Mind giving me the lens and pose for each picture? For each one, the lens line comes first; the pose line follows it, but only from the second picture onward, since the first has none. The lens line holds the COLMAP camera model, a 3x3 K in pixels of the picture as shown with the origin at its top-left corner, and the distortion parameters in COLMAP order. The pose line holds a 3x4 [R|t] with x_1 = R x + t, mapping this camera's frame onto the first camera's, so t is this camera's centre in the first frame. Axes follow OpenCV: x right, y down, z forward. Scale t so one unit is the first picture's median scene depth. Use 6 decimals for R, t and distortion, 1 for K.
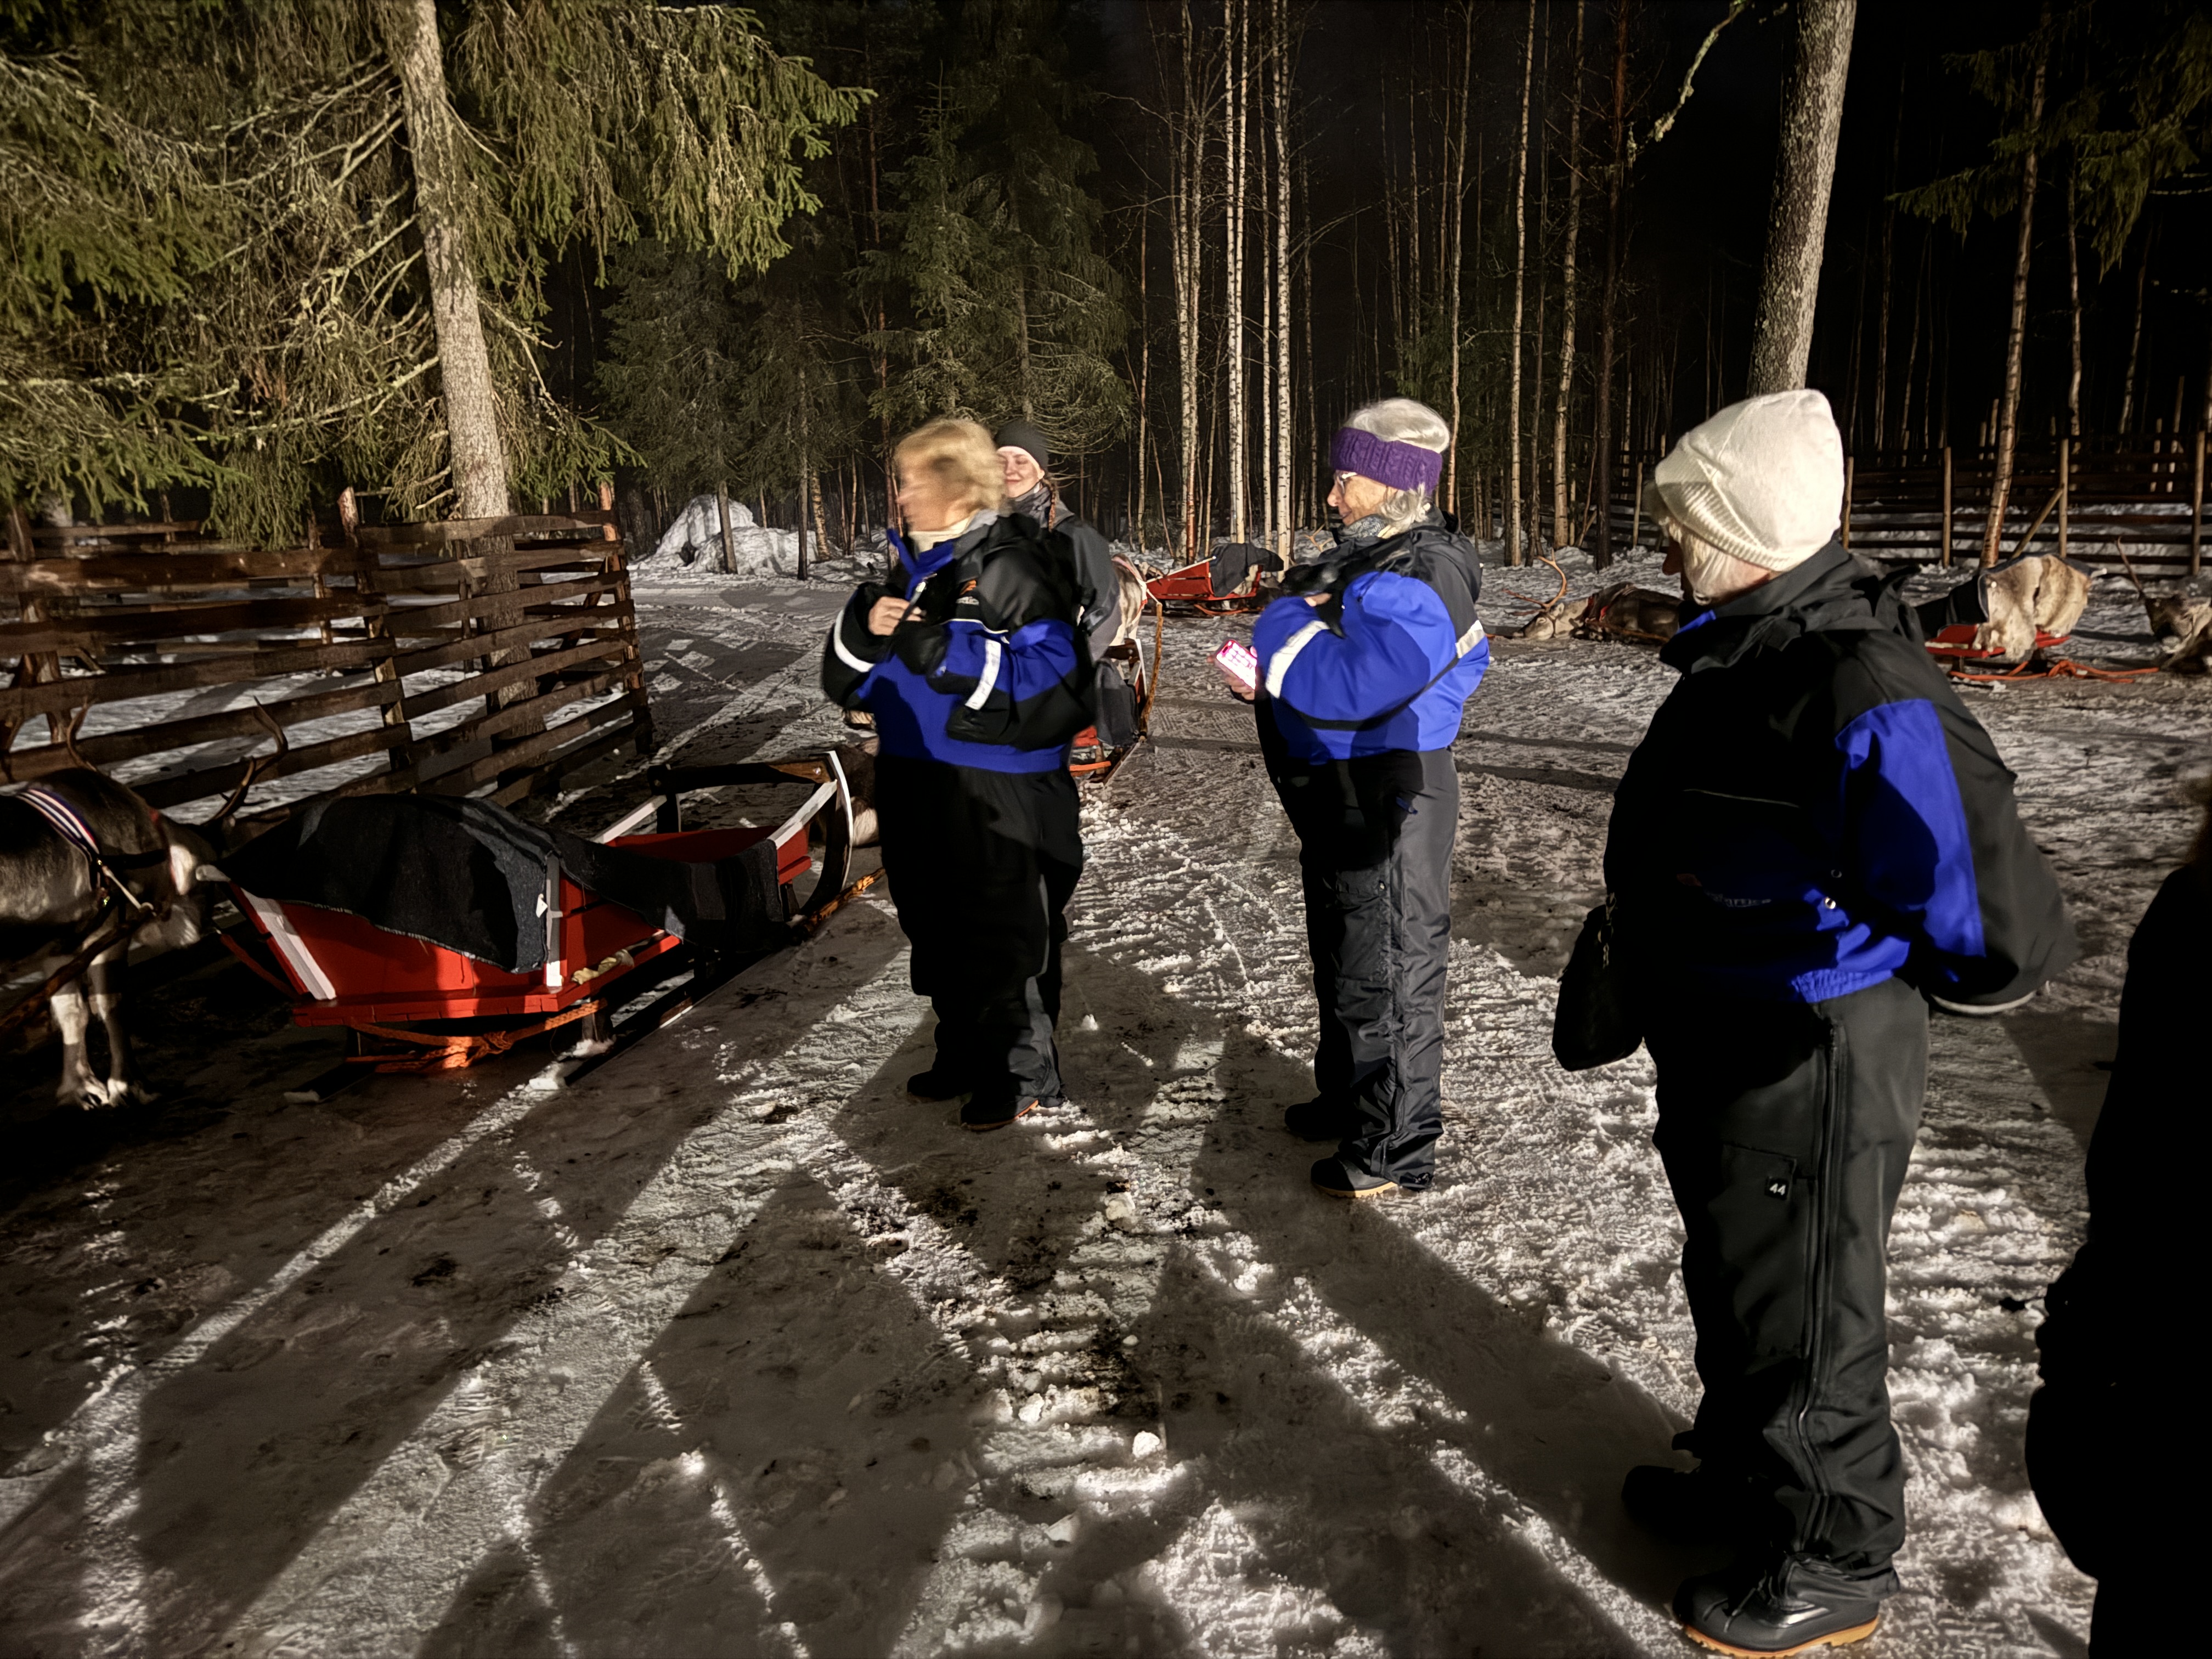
lens RADIAL K [[1558.1, 0, 1106.0], [0, 1558.1, 829.5], [0, 0, 1]] dist [0.036039, -0.033191]
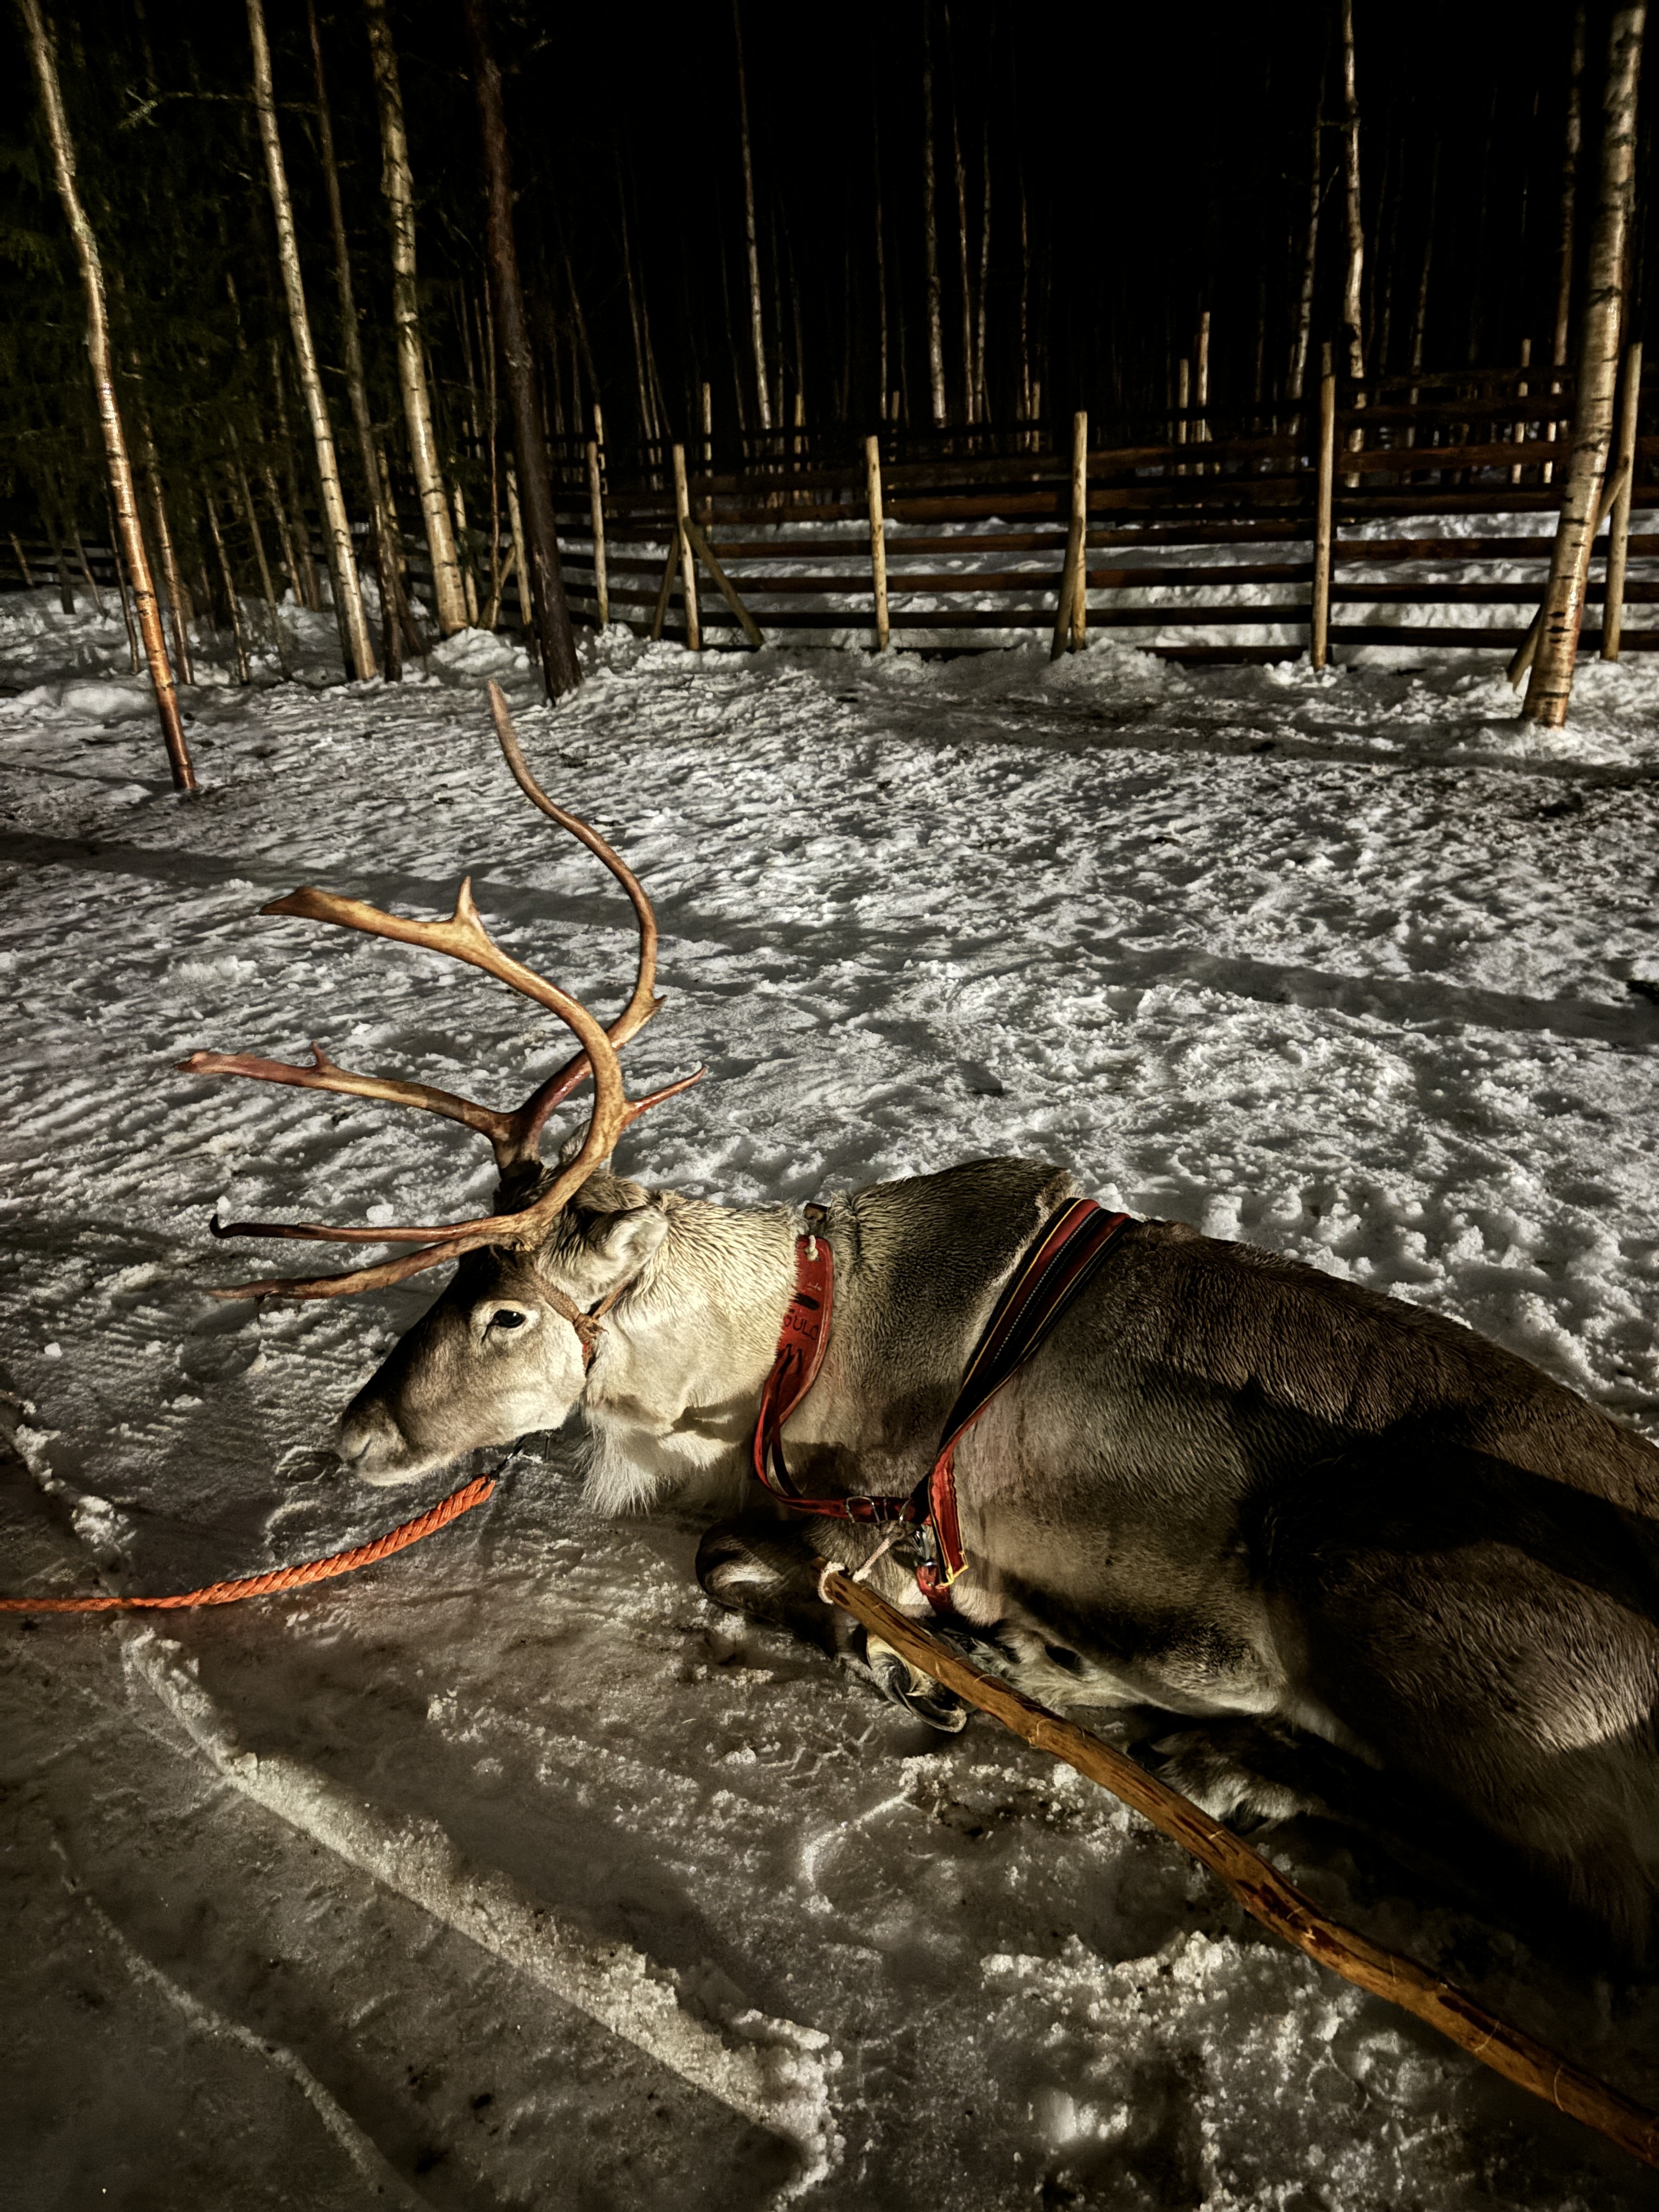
lens RADIAL K [[1635.6, 0, 829.5], [0, 1635.6, 1106.0], [0, 0, 1]] dist [0.068045, -0.079173]
pose [[0.878944, -0.181066, 0.441216, 0.031409], [0.121758, 0.979664, 0.159481, -0.022960], [-0.461120, -0.086453, 0.883116, 0.107817]]
